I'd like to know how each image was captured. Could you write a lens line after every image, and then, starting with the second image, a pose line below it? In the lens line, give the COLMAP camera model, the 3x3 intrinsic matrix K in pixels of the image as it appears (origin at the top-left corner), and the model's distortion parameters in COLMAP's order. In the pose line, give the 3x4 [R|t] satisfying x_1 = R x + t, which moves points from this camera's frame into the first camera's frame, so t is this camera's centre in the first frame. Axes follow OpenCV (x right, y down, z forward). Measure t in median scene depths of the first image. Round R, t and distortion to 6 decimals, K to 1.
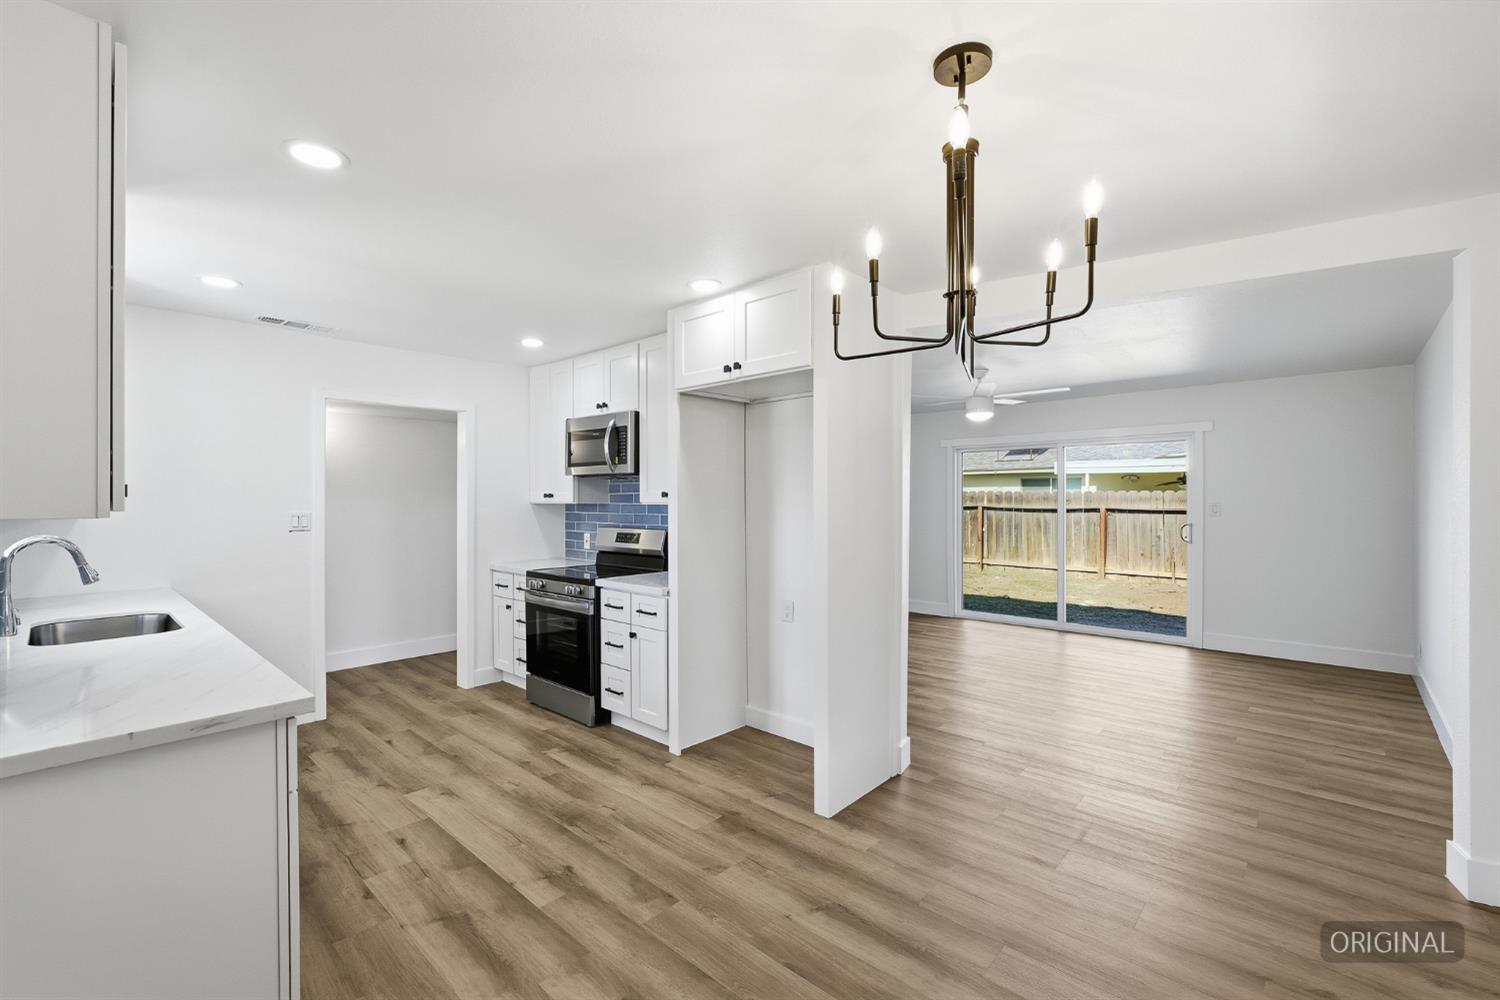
lens RADIAL K [[653.7, 0, 749.3], [0, 653.7, 499.9], [0, 0, 1]] dist [0.001533, -0.000296]
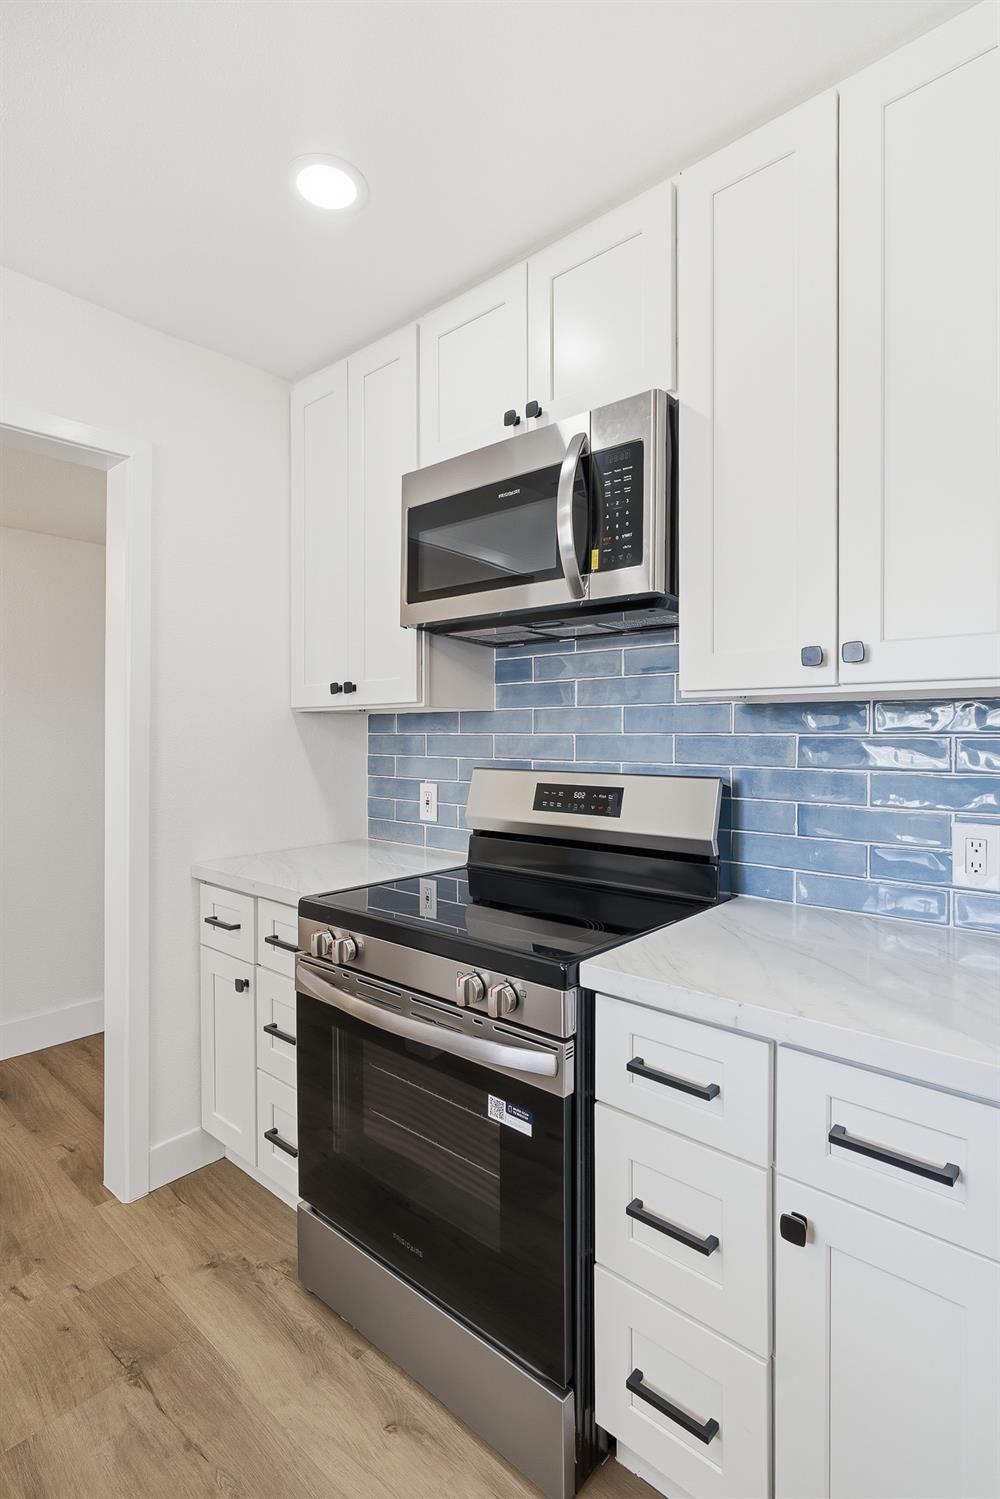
lens RADIAL K [[704.2, 0, 501.9], [0, 704.2, 744.1], [0, 0, 1]] dist [-0.004523, 0.000001]
pose [[0.999510, 0.006770, 0.030547, -0.252567], [-0.007088, 0.999922, 0.010297, 0.025037], [-0.030475, -0.010508, 0.999480, 0.646062]]
